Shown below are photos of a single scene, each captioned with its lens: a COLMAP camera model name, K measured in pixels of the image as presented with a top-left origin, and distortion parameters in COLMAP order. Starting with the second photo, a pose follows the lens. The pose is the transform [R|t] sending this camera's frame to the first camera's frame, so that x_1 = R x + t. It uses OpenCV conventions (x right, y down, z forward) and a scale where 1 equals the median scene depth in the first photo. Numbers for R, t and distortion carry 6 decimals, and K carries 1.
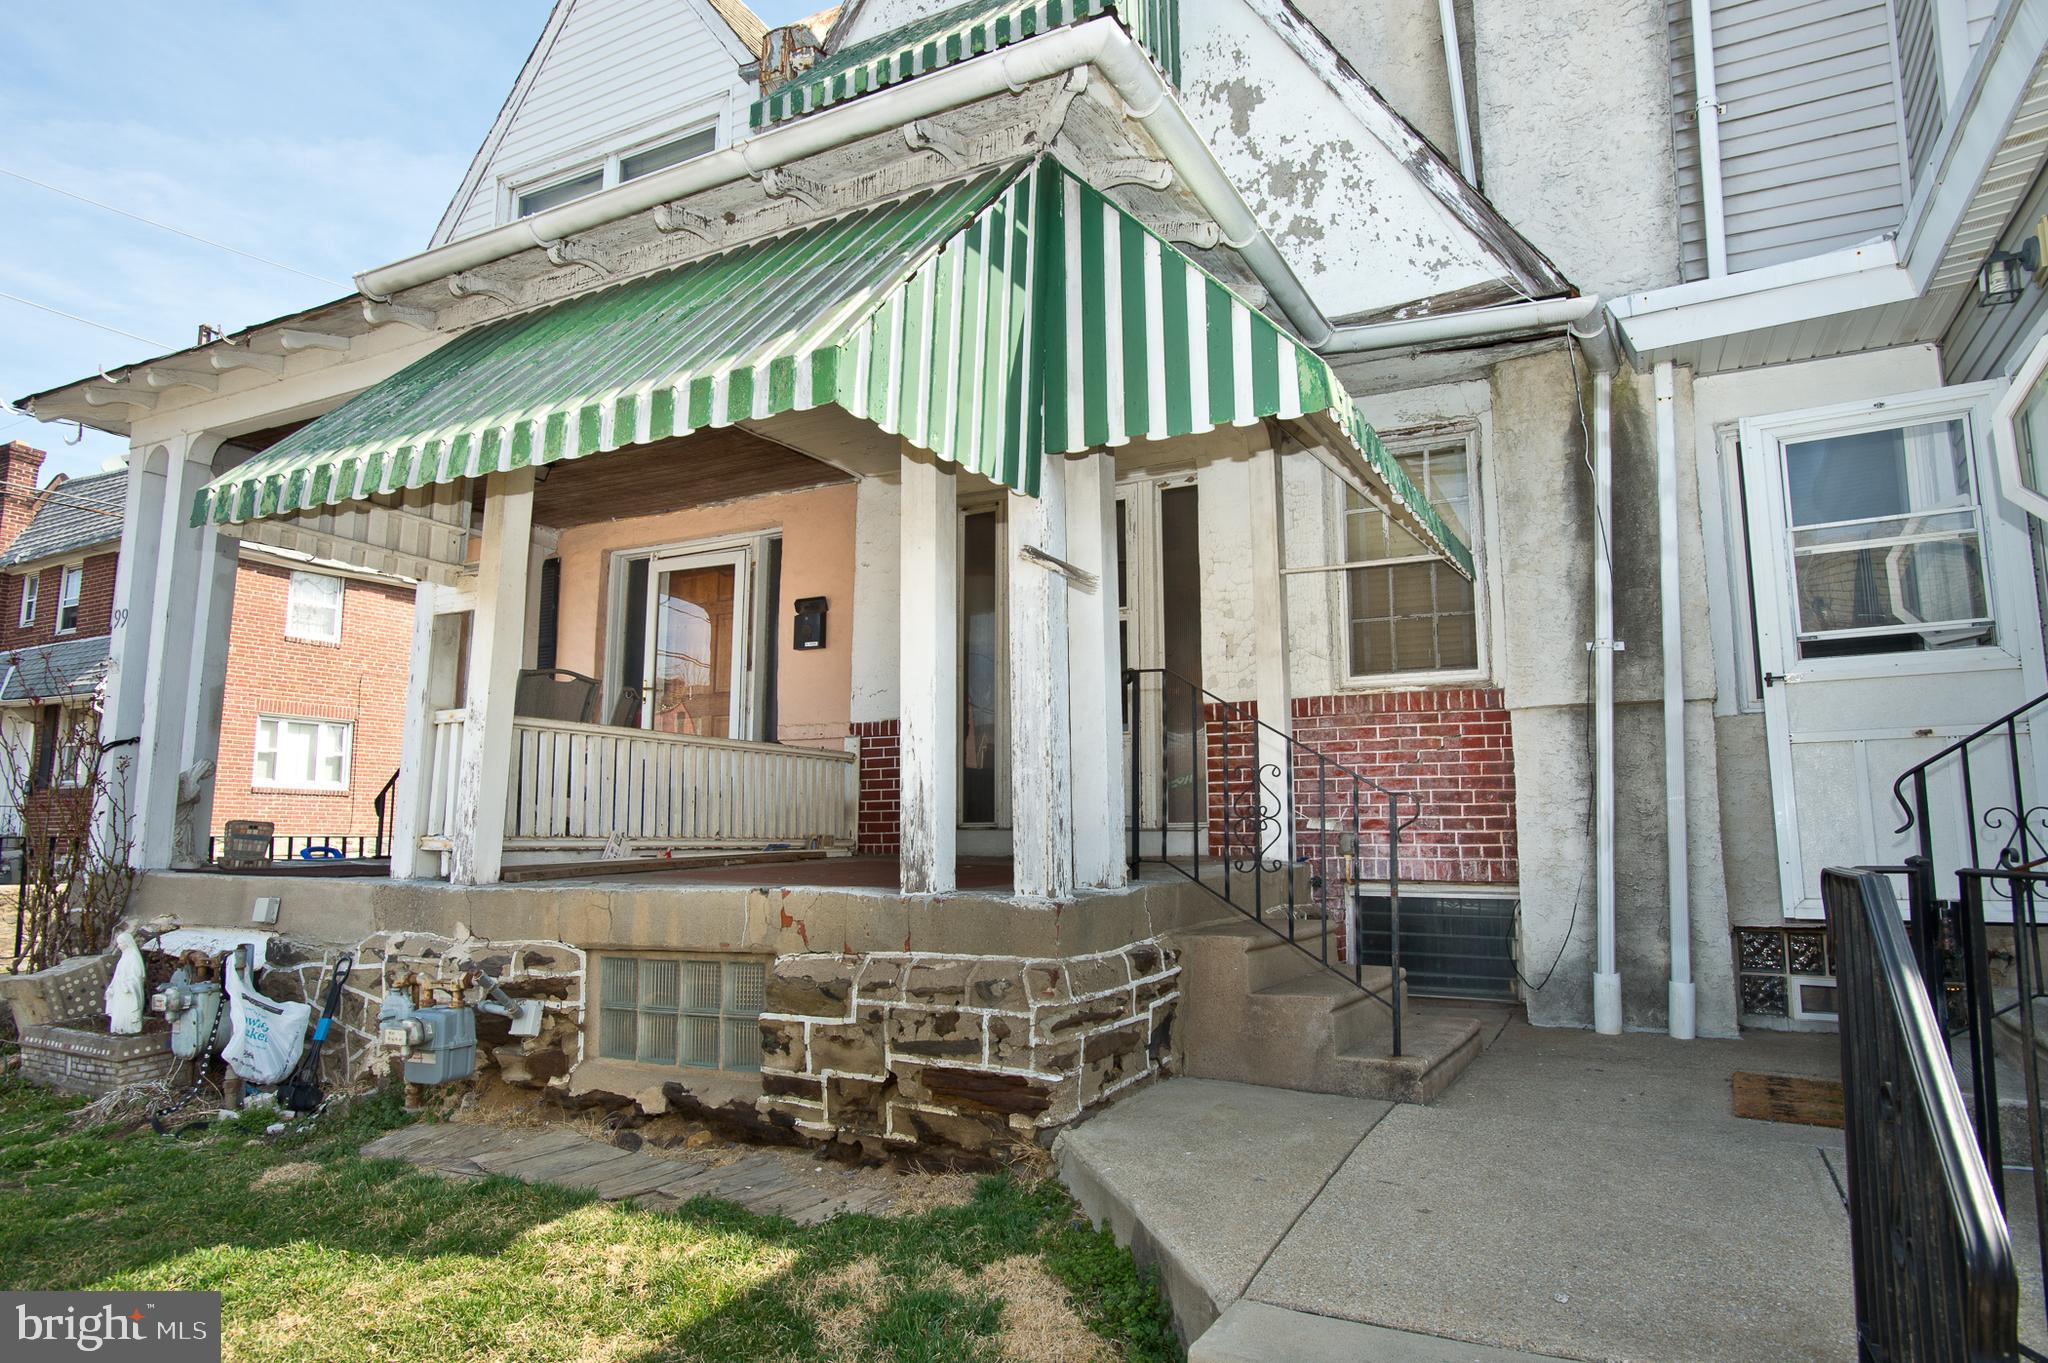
lens RADIAL K [[1270.5, 0, 1024.0], [0, 1270.5, 681.5], [0, 0, 1]] dist [-0.058779, 0.067385]
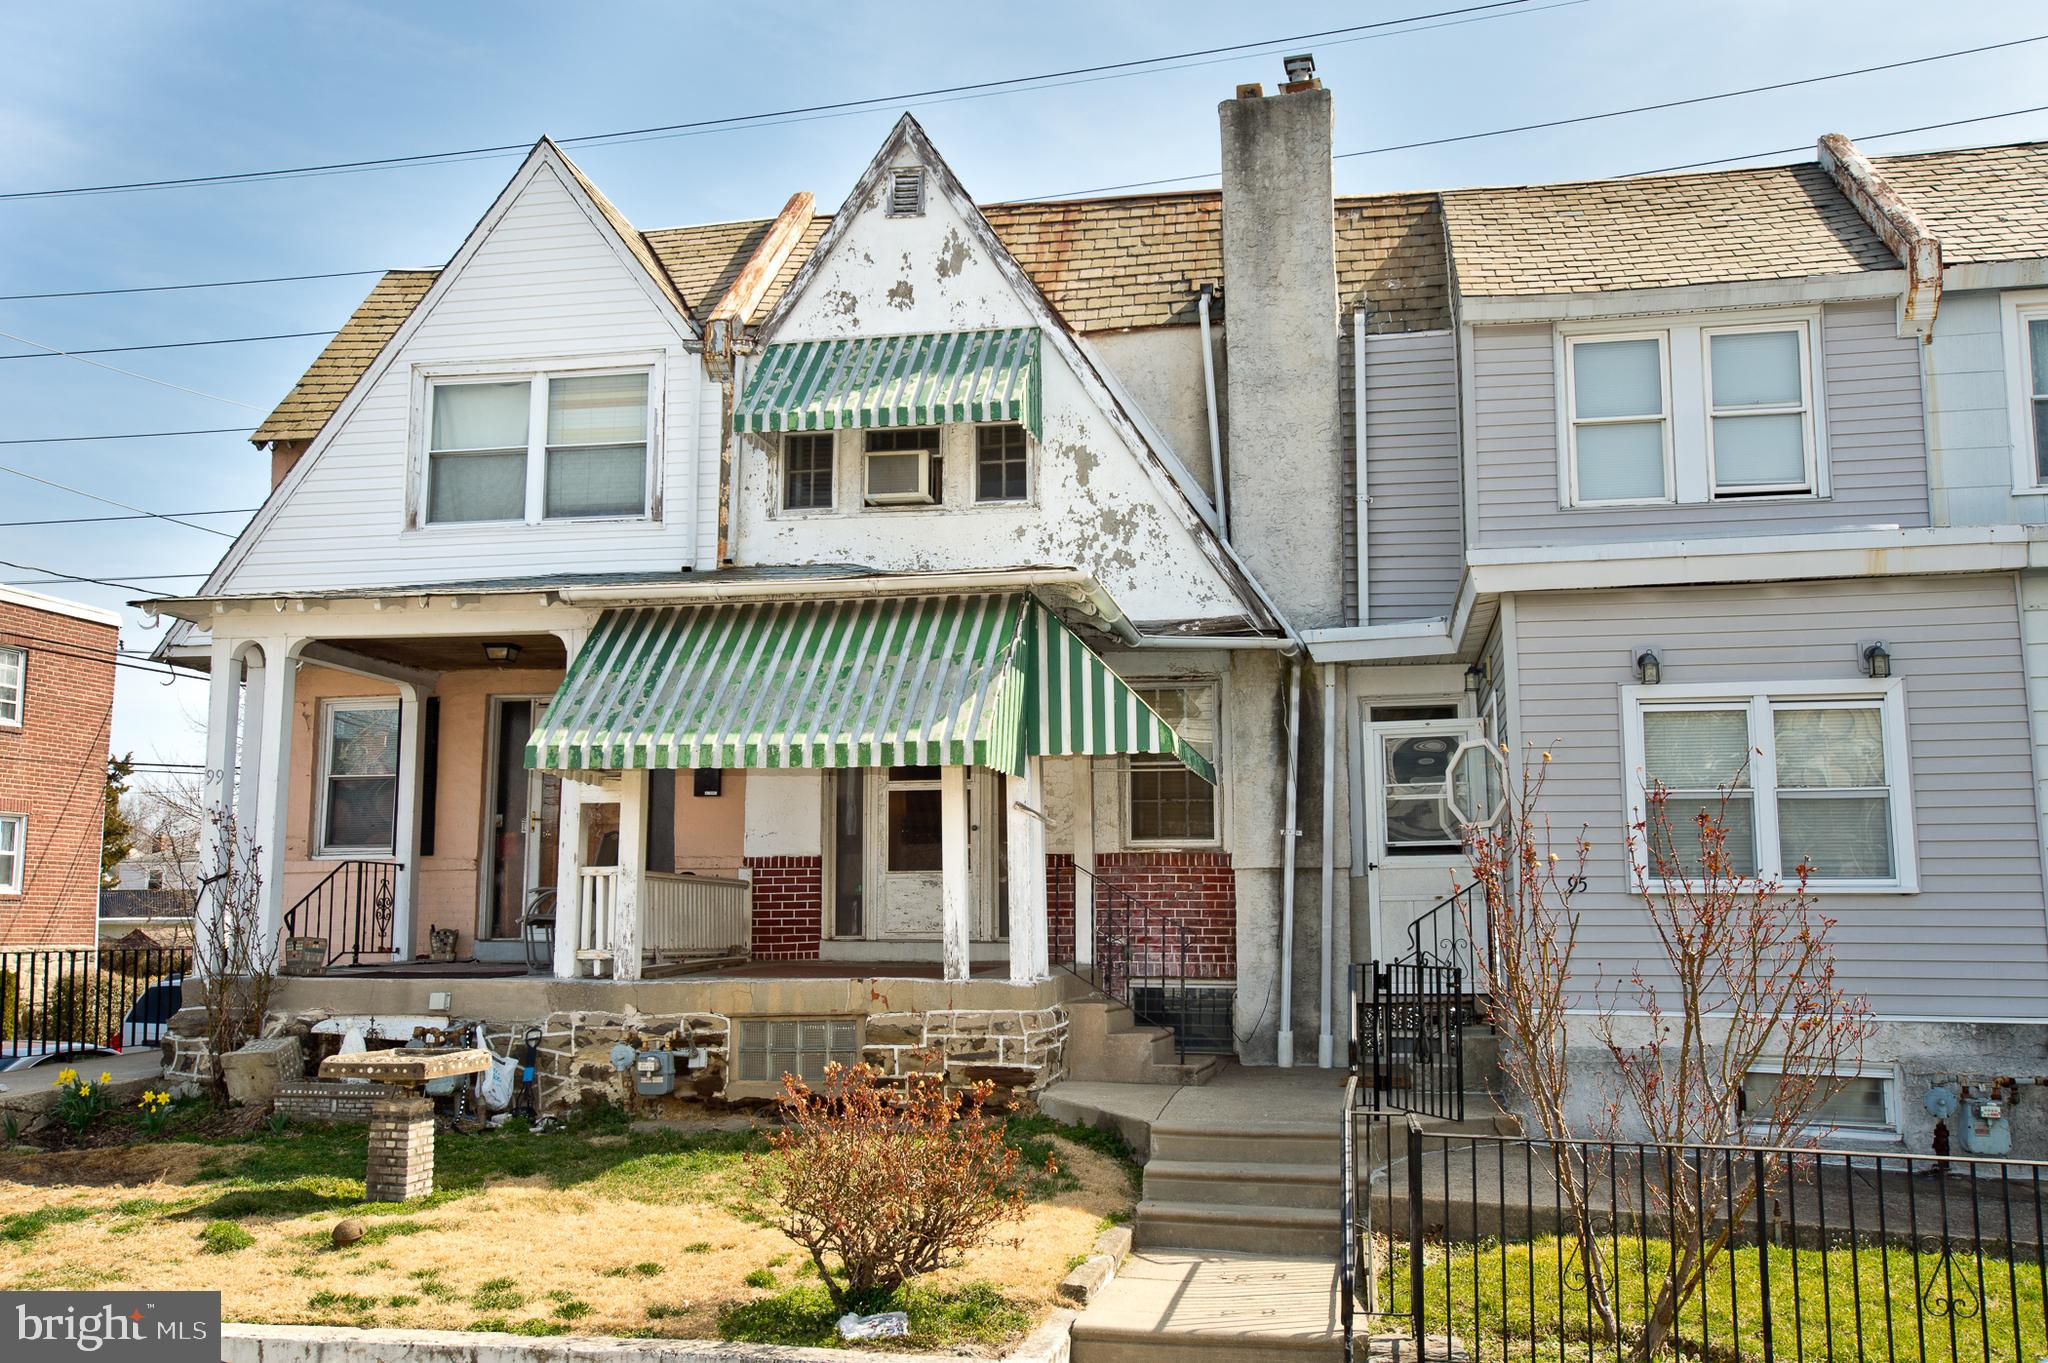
lens RADIAL K [[1984.1, 0, 1024.0], [0, 1984.1, 681.5], [0, 0, 1]] dist [0.033158, 0.004661]
pose [[0.956997, 0.038325, 0.287553, -0.626192], [-0.037061, 0.999265, -0.009840, -0.187656], [-0.287719, -0.001240, 0.957714, -1.384971]]
